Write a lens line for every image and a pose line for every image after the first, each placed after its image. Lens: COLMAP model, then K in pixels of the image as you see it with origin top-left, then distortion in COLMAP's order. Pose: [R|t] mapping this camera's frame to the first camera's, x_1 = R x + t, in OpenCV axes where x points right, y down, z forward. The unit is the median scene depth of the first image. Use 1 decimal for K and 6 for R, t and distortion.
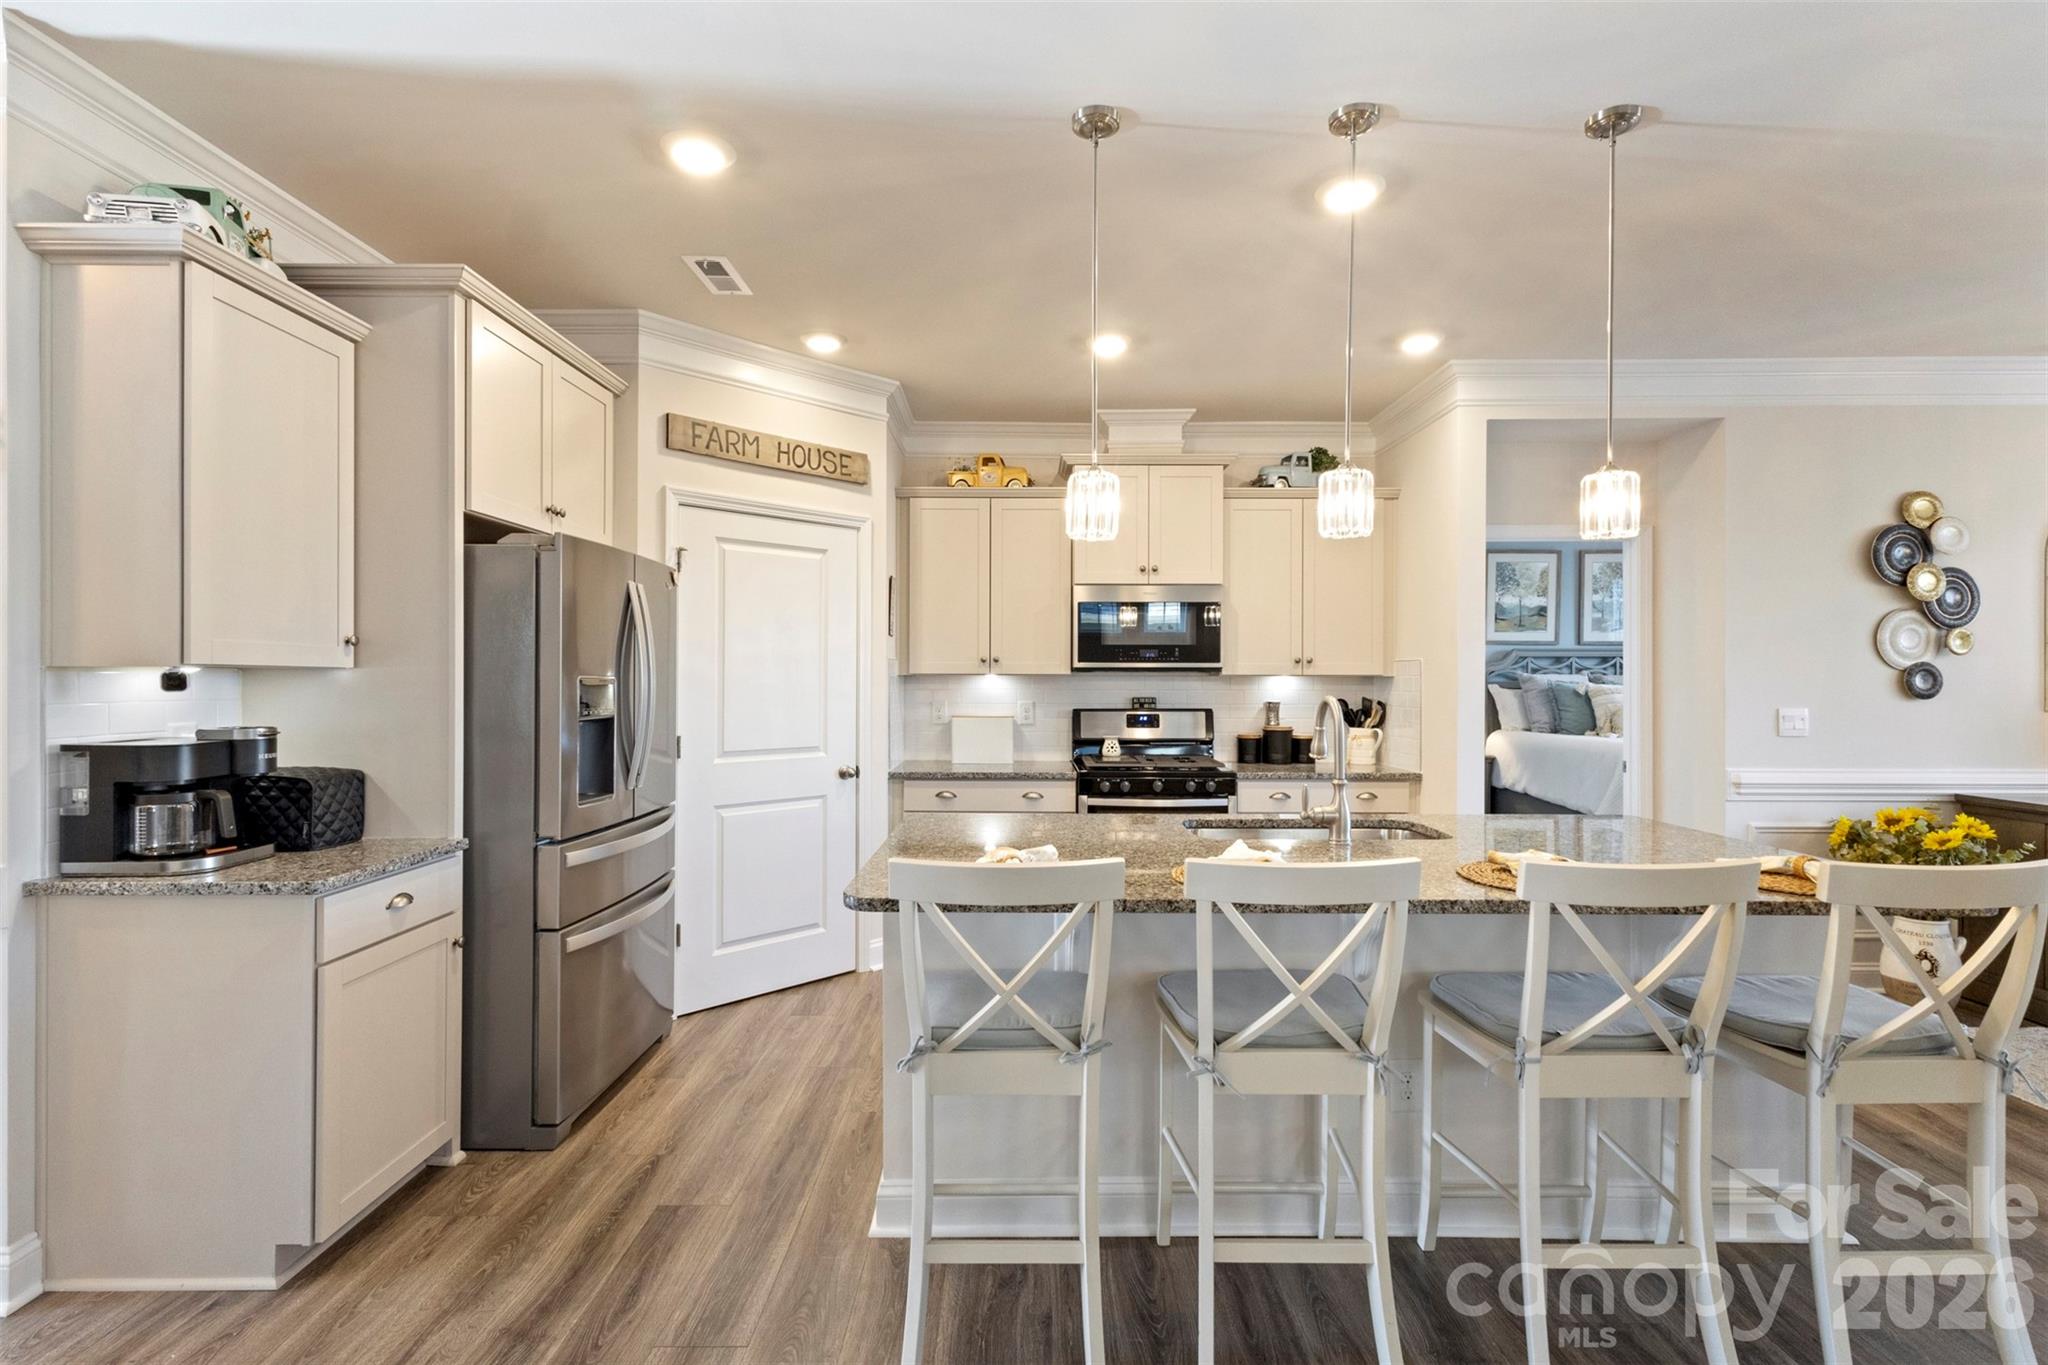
lens RADIAL K [[954.4, 0, 1018.8], [0, 954.4, 676.6], [0, 0, 1]] dist [-0.001248, 0.003382]
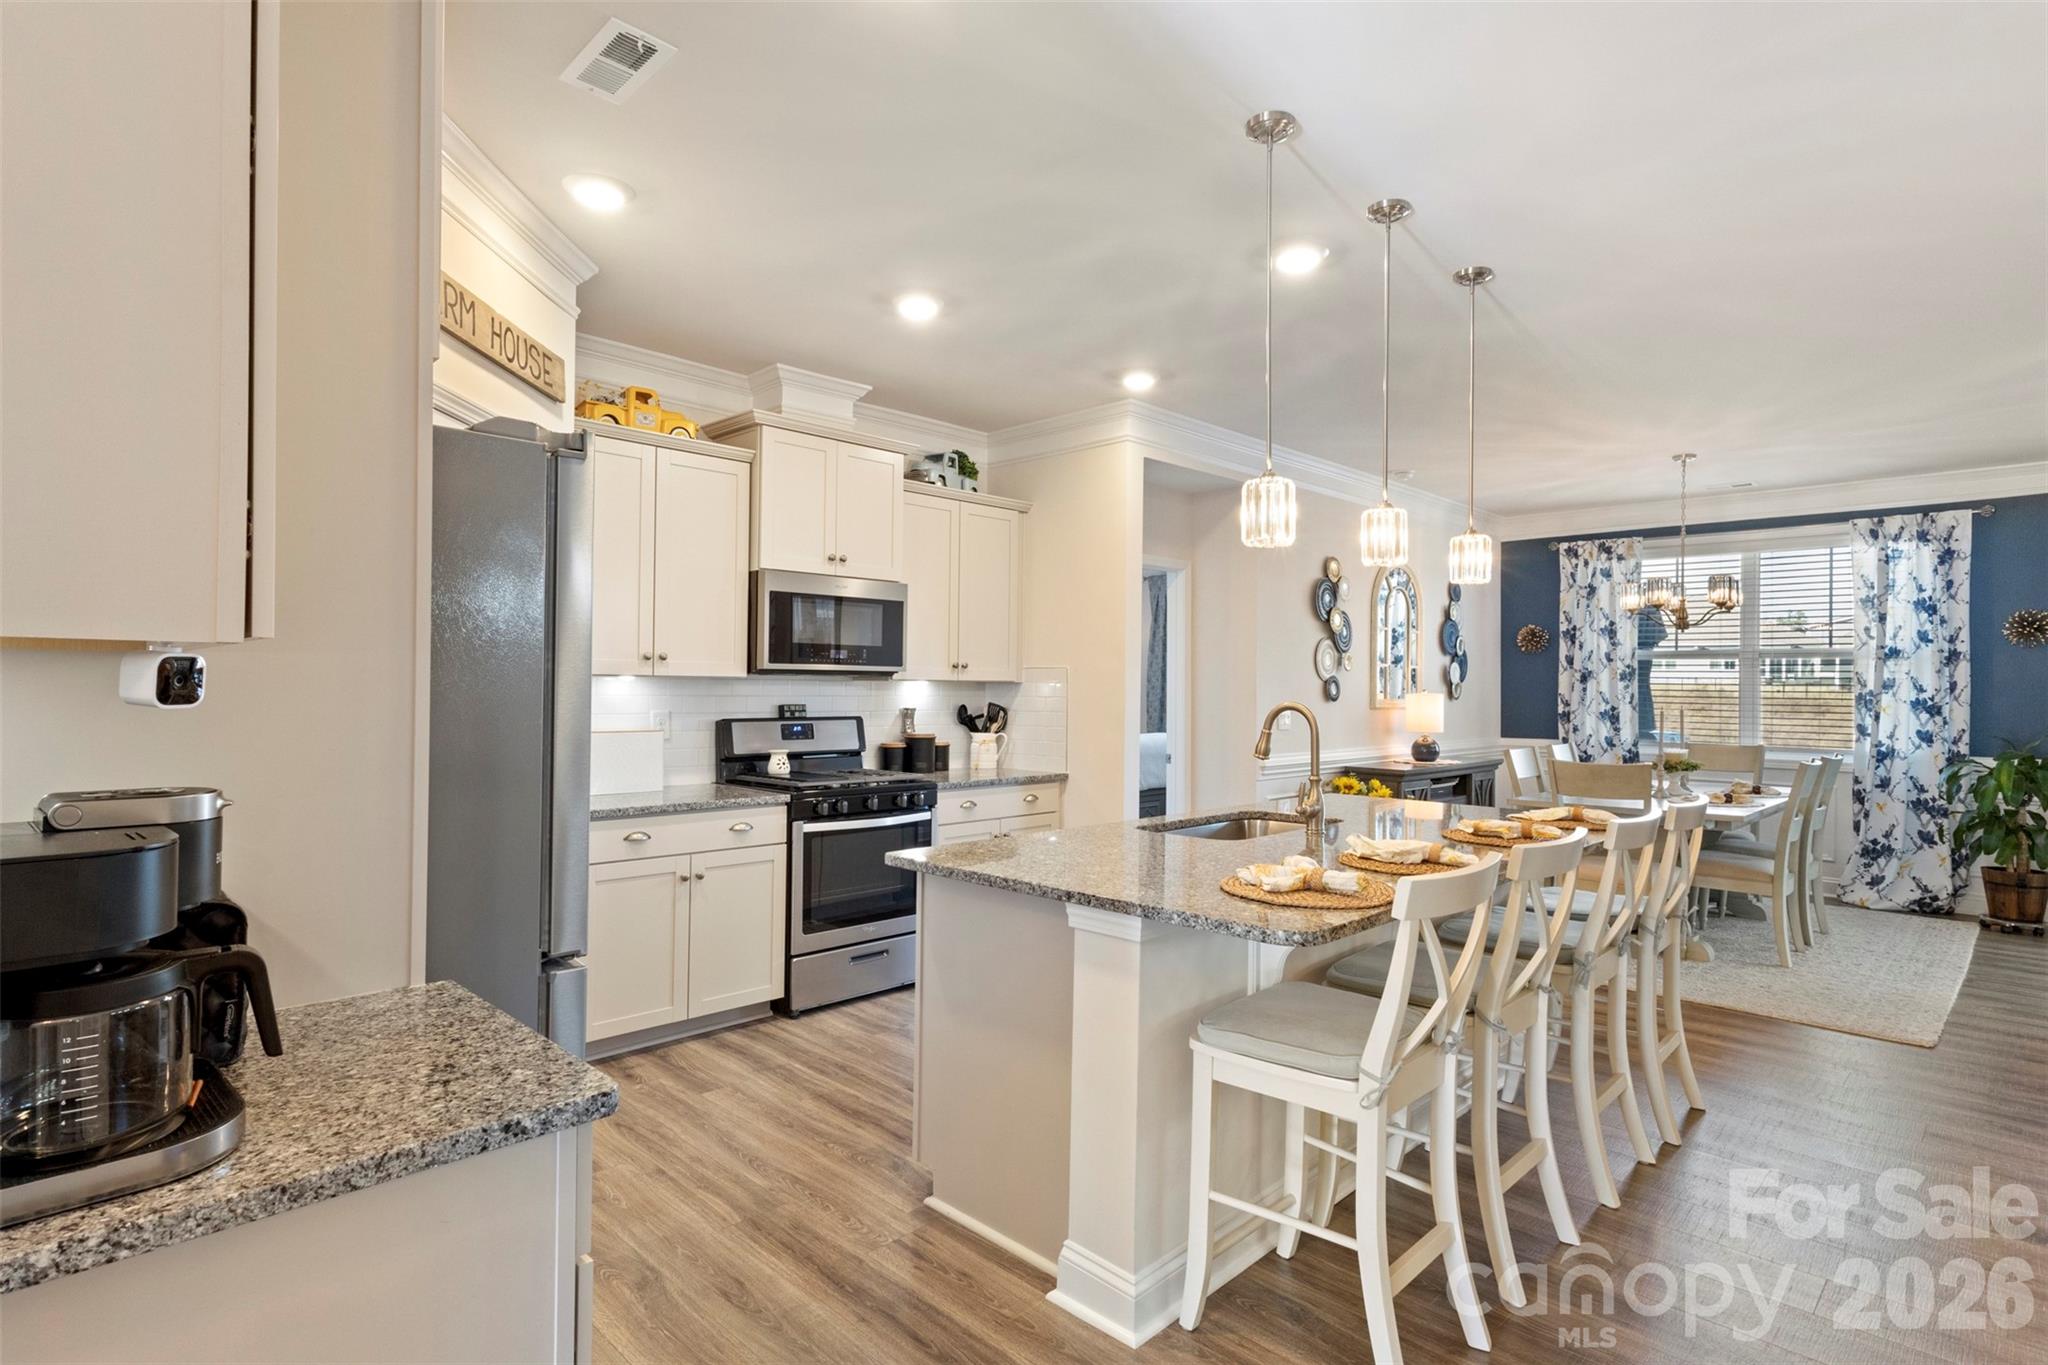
lens RADIAL K [[1039.3, 0, 1023.6], [0, 1039.3, 678.8], [0, 0, 1]] dist [0.003460, -0.002749]
pose [[0.699925, 0.009862, 0.714149, -0.488922], [-0.008856, 0.999948, -0.005129, 0.001807], [-0.714162, -0.002735, 0.699975, 0.236371]]
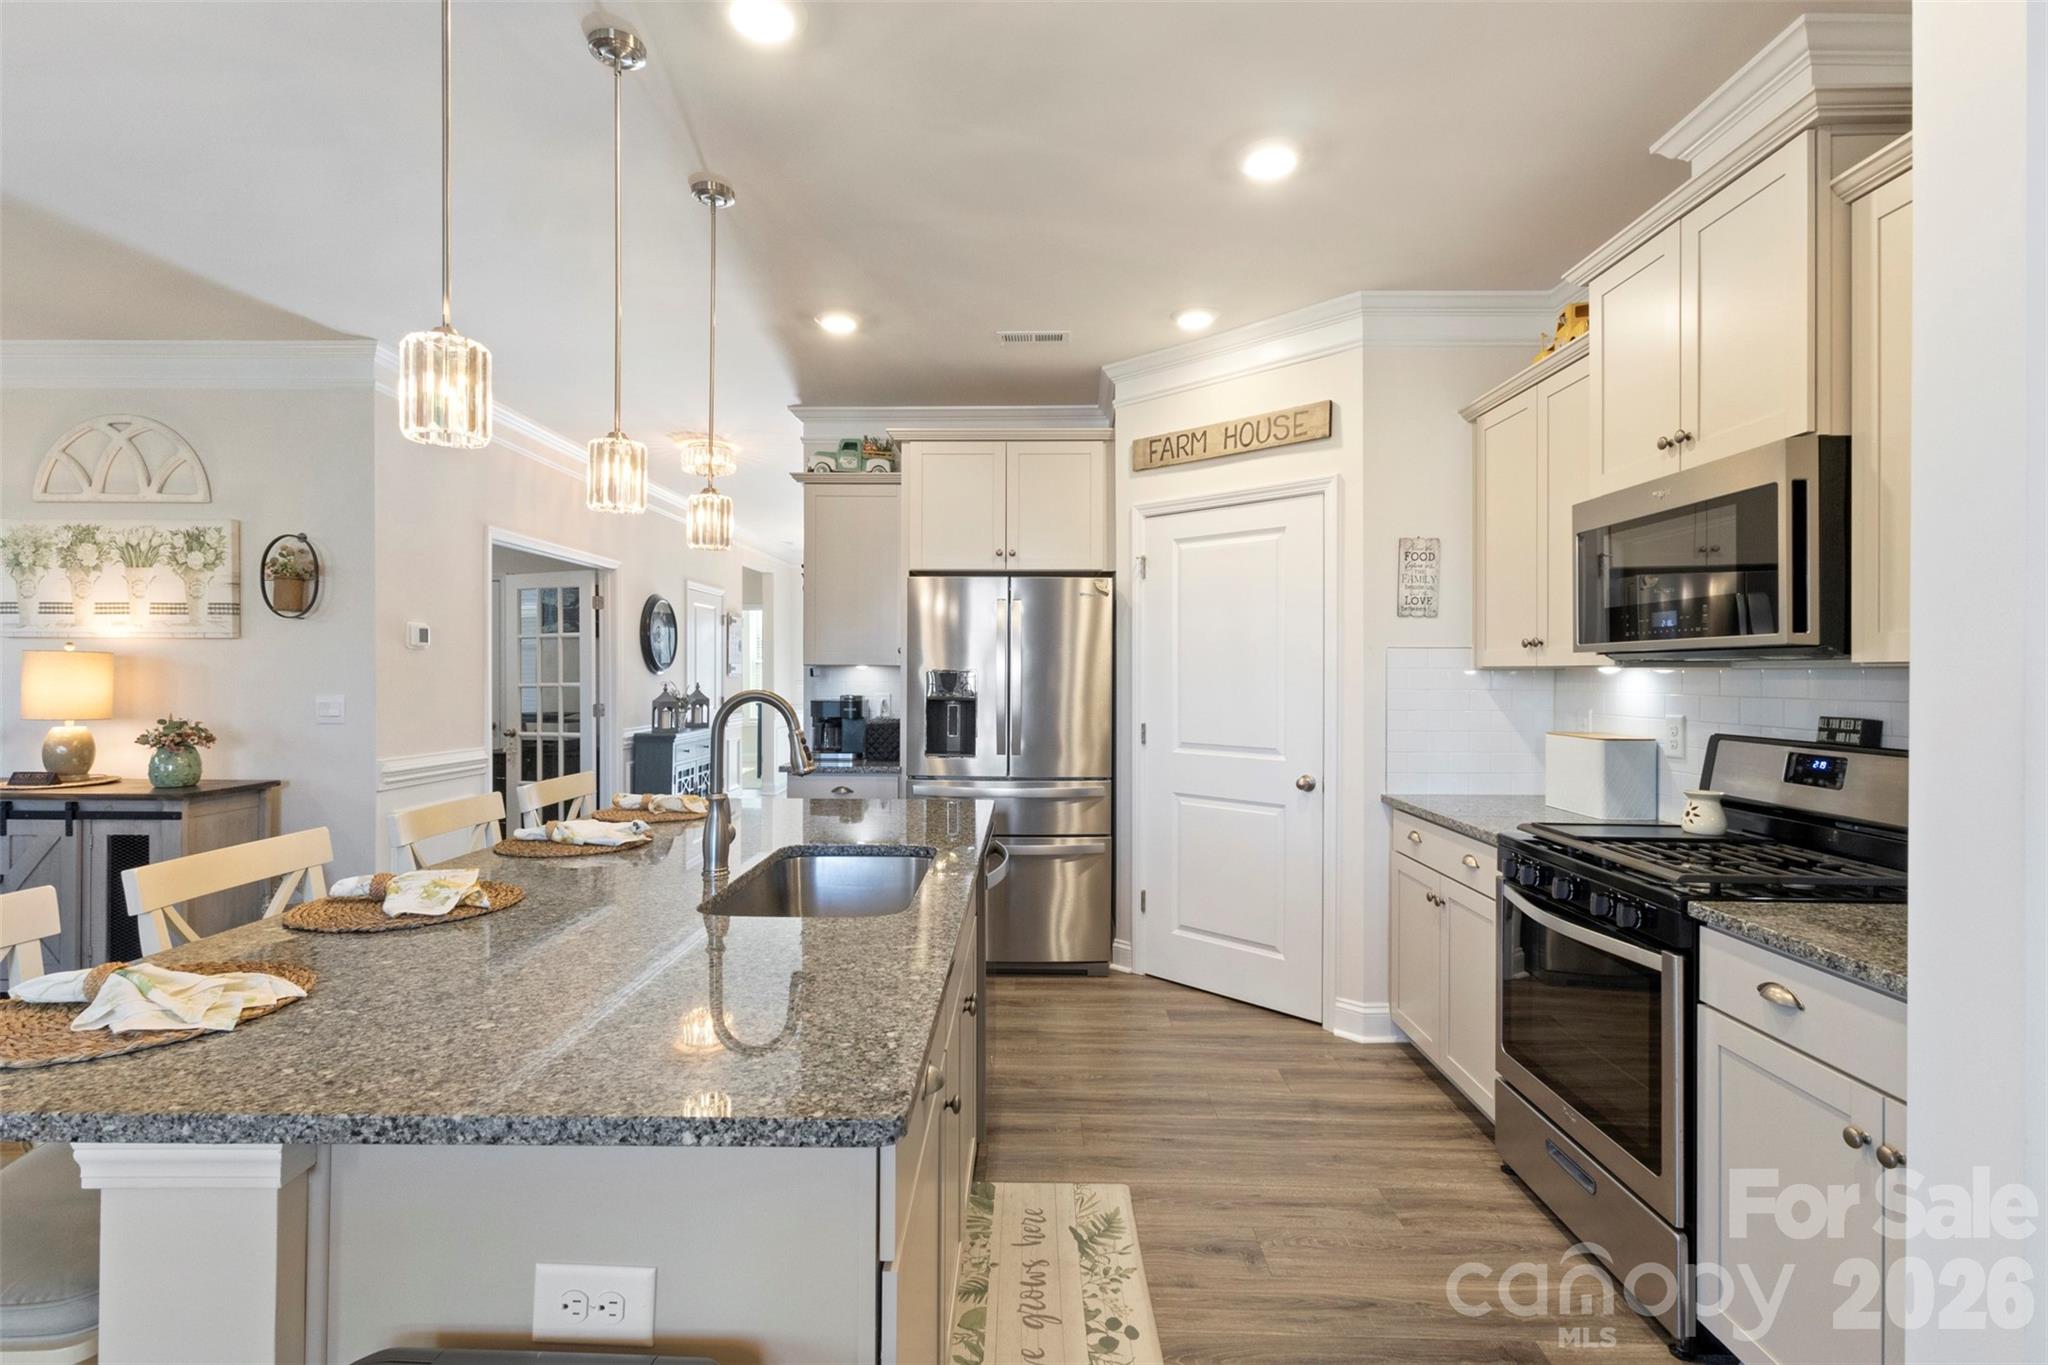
lens RADIAL K [[954.4, 0, 1024.9], [0, 954.4, 671.9], [0, 0, 1]] dist [-0.001248, 0.003382]
pose [[-0.008698, -0.003709, -0.999955, 0.695690], [-0.004017, 0.999985, -0.003675, 0.005426], [0.999954, 0.003985, -0.008713, 0.784645]]
